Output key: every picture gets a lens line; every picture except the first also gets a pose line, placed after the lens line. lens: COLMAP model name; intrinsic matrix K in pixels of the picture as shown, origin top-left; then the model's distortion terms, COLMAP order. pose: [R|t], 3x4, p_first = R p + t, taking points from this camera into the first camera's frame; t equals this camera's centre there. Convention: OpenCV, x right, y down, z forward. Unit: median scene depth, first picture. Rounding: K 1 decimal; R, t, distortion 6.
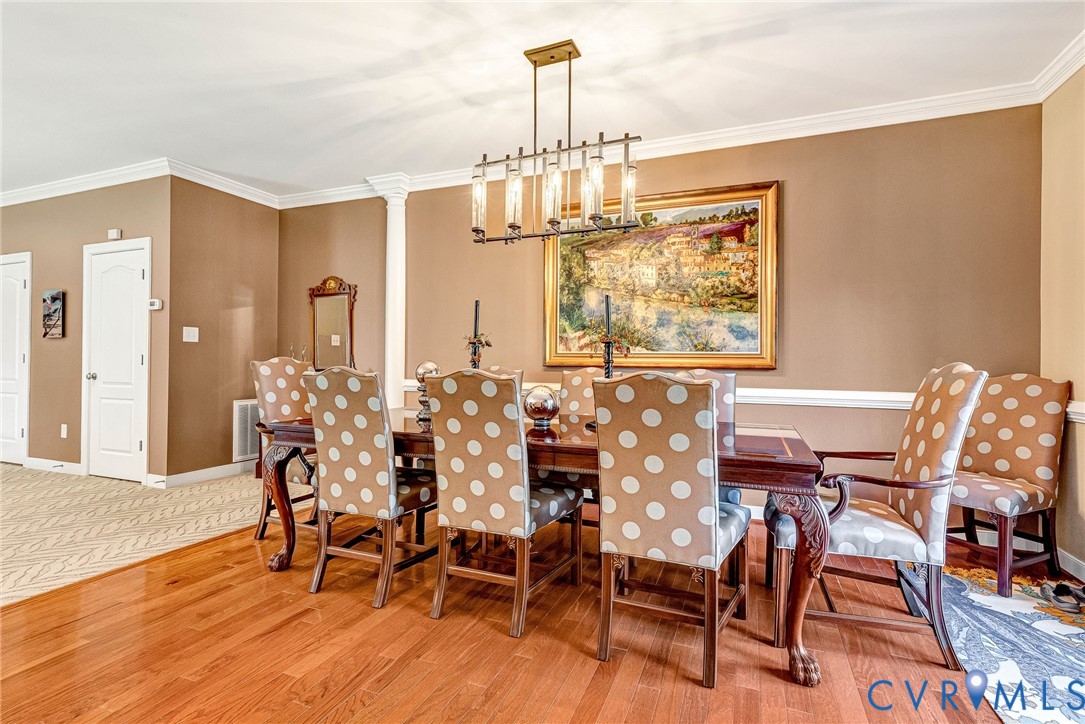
lens RADIAL K [[508.1, 0, 543.9], [0, 508.1, 361.3], [0, 0, 1]] dist [0.002733, -0.000421]
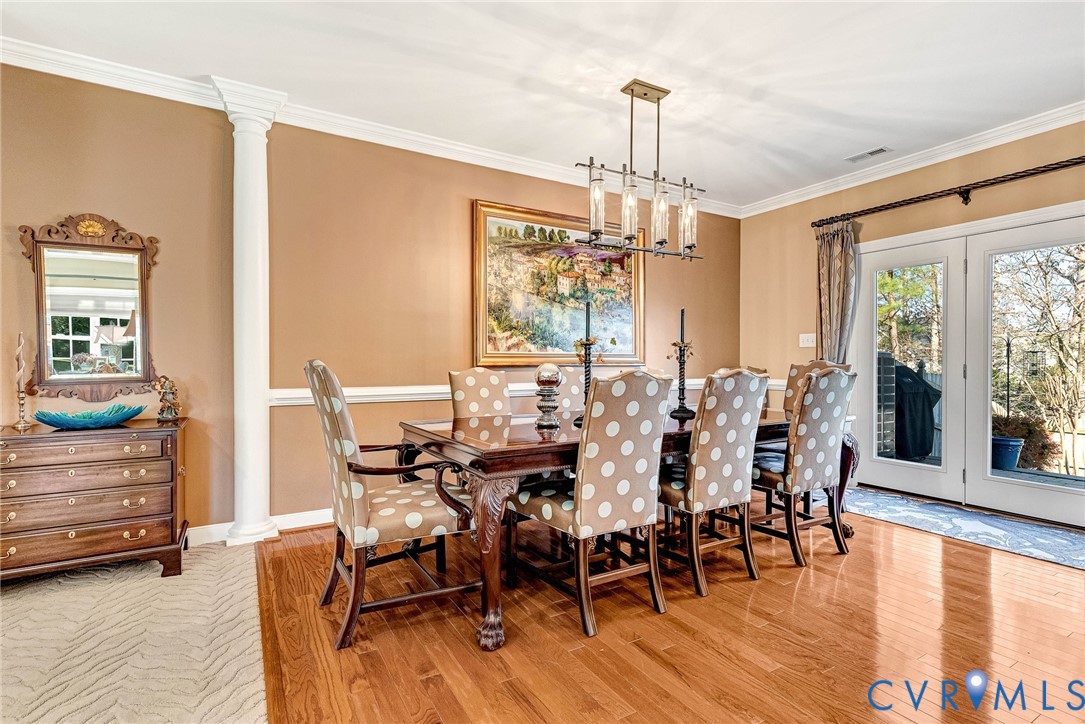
lens RADIAL K [[508.1, 0, 541.6], [0, 508.1, 364.5], [0, 0, 1]] dist [0.002733, -0.000421]
pose [[0.618783, -0.011788, 0.785474, -0.760718], [0.004481, 0.999924, 0.011476, -0.005499], [-0.785549, -0.003582, 0.618788, 0.352451]]
